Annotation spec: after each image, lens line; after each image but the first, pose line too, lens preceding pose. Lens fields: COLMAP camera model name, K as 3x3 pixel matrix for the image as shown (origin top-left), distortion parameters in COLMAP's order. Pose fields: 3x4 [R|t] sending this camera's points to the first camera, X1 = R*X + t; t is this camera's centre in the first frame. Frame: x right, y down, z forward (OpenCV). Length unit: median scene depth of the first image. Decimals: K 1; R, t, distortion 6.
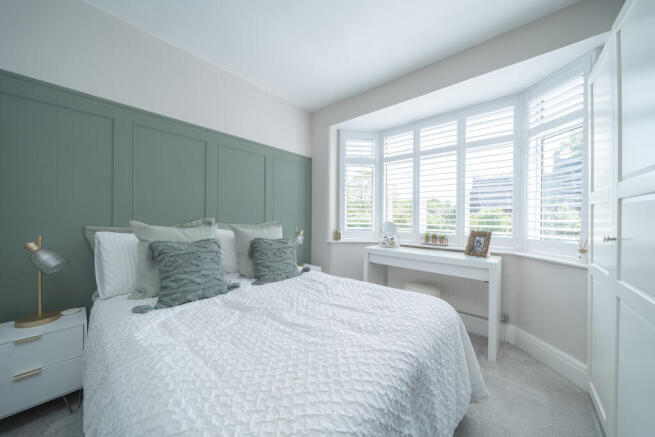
lens RADIAL K [[221.2, 0, 327.5], [0, 221.2, 218.5], [0, 0, 1]] dist [-0.011734, 0.000040]
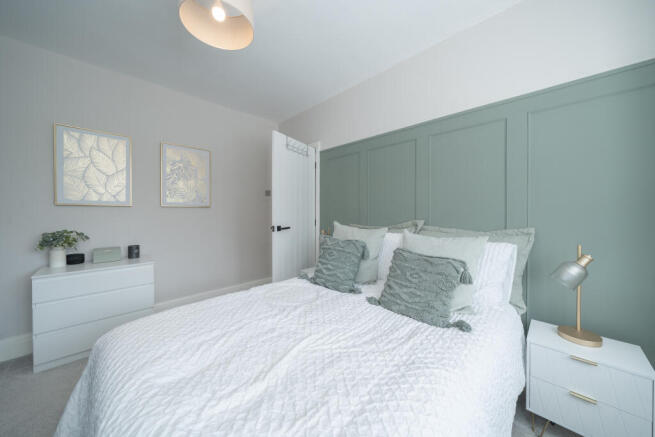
lens RADIAL K [[221.2, 0, 327.5], [0, 221.2, 218.5], [0, 0, 1]] dist [-0.011734, 0.000040]
pose [[-0.077297, 0.027011, -0.996642, 0.500830], [0.002753, 0.999635, 0.026879, -0.042670], [0.997004, -0.000666, -0.077343, 0.821303]]
